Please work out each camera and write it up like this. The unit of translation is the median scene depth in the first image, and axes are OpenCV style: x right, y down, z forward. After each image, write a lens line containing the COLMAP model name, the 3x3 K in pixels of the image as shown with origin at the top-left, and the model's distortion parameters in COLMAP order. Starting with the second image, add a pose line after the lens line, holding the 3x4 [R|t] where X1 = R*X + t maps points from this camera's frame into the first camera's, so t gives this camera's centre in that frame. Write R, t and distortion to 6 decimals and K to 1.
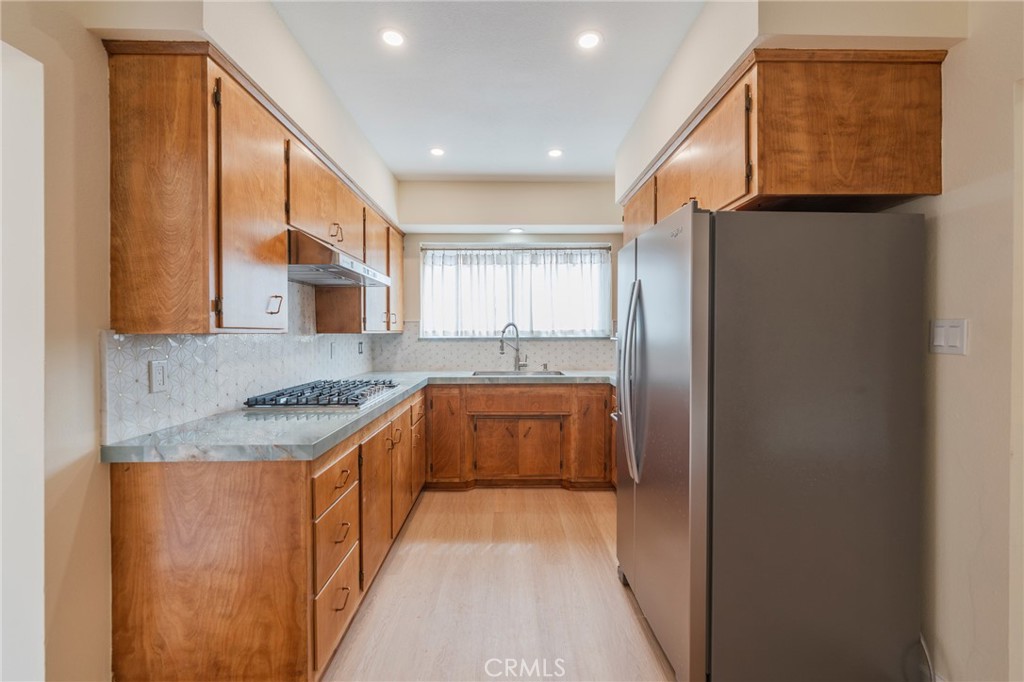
lens RADIAL K [[416.2, 0, 511.7], [0, 416.2, 336.3], [0, 0, 1]] dist [-0.002181, -0.000522]
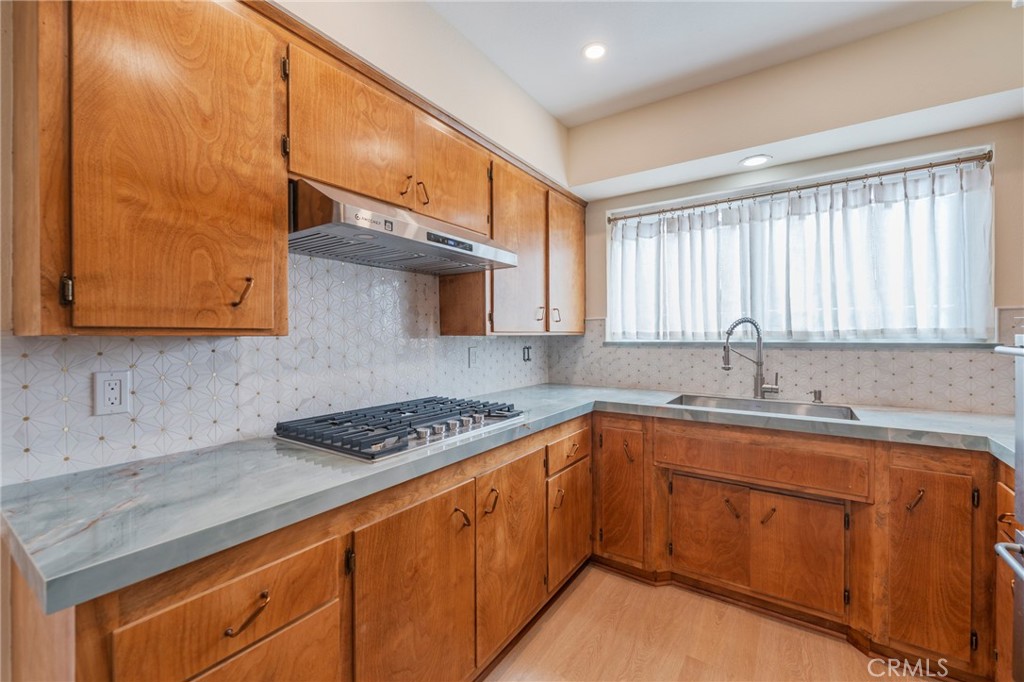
lens RADIAL K [[416.2, 0, 514.1], [0, 416.2, 336.6], [0, 0, 1]] dist [-0.002181, -0.000522]
pose [[0.819275, 0.002180, -0.573397, 0.082404], [-0.004511, 0.999986, -0.002643, -0.003179], [0.573383, 0.004752, 0.819274, 0.386610]]
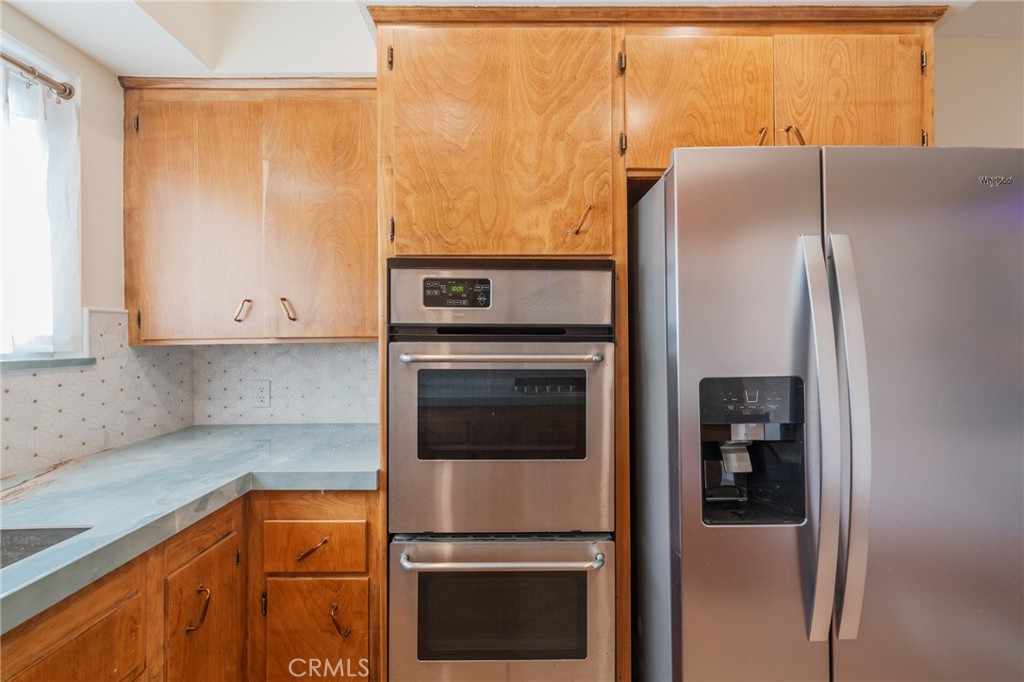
lens RADIAL K [[416.2, 0, 515.9], [0, 416.2, 334.9], [0, 0, 1]] dist [-0.002181, -0.000522]
pose [[-0.003456, 0.010082, 0.999943, -0.117945], [0.018712, 0.999775, -0.010015, -0.008866], [-0.999819, 0.018676, -0.003644, 0.819988]]
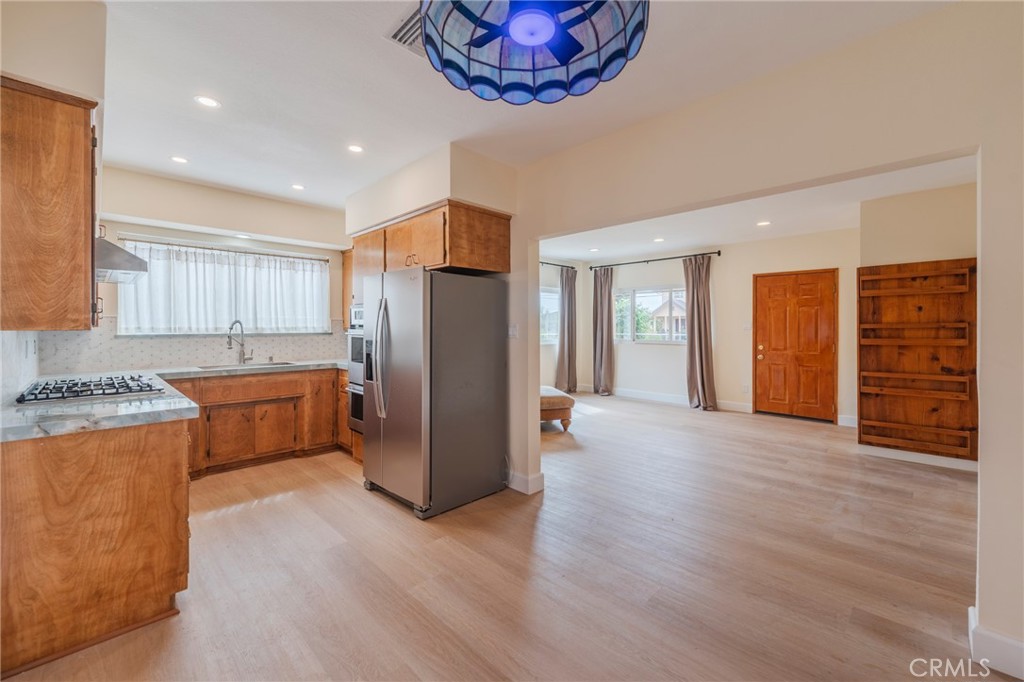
lens RADIAL K [[416.2, 0, 516.7], [0, 416.2, 328.2], [0, 0, 1]] dist [-0.002181, -0.000522]
pose [[0.708971, 0.001364, 0.705236, -0.300613], [0.005959, 0.999951, -0.007925, 0.002121], [-0.705212, 0.009822, 0.708928, -0.342794]]
